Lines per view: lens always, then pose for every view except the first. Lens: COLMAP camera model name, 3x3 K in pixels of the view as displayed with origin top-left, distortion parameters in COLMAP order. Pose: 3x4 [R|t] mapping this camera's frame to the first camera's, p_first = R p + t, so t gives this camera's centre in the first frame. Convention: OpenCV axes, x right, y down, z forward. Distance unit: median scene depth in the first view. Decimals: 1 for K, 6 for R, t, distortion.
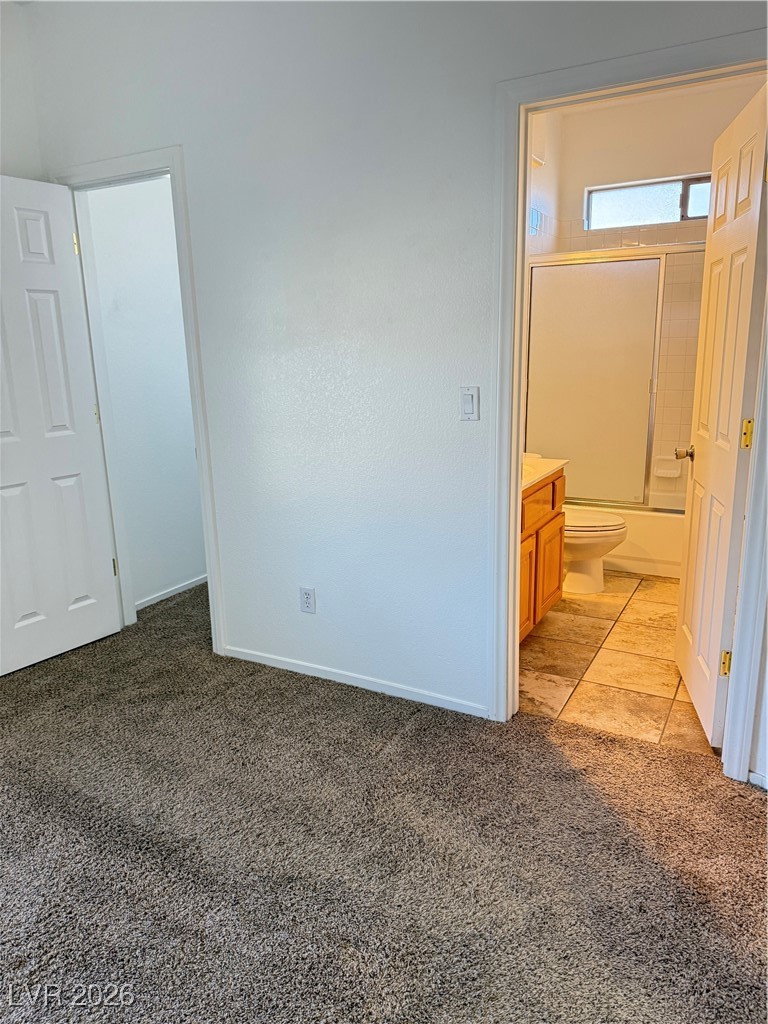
lens RADIAL K [[727.7, 0, 385.1], [0, 727.7, 507.3], [0, 0, 1]] dist [0.015135, -0.012235]
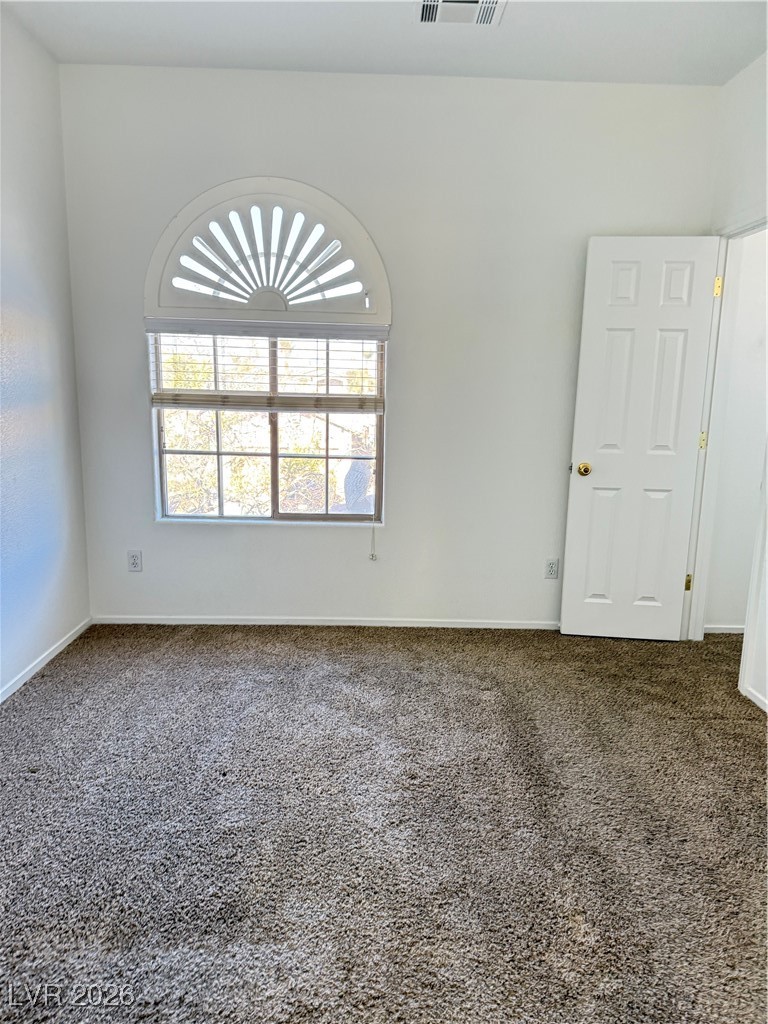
lens RADIAL K [[727.7, 0, 387.6], [0, 727.7, 515.7], [0, 0, 1]] dist [0.015135, -0.012235]
pose [[0.499212, 0.192330, -0.844865, 0.344513], [-0.229702, 0.969543, 0.084986, -0.003286], [0.835479, 0.151641, 0.528186, 0.049550]]
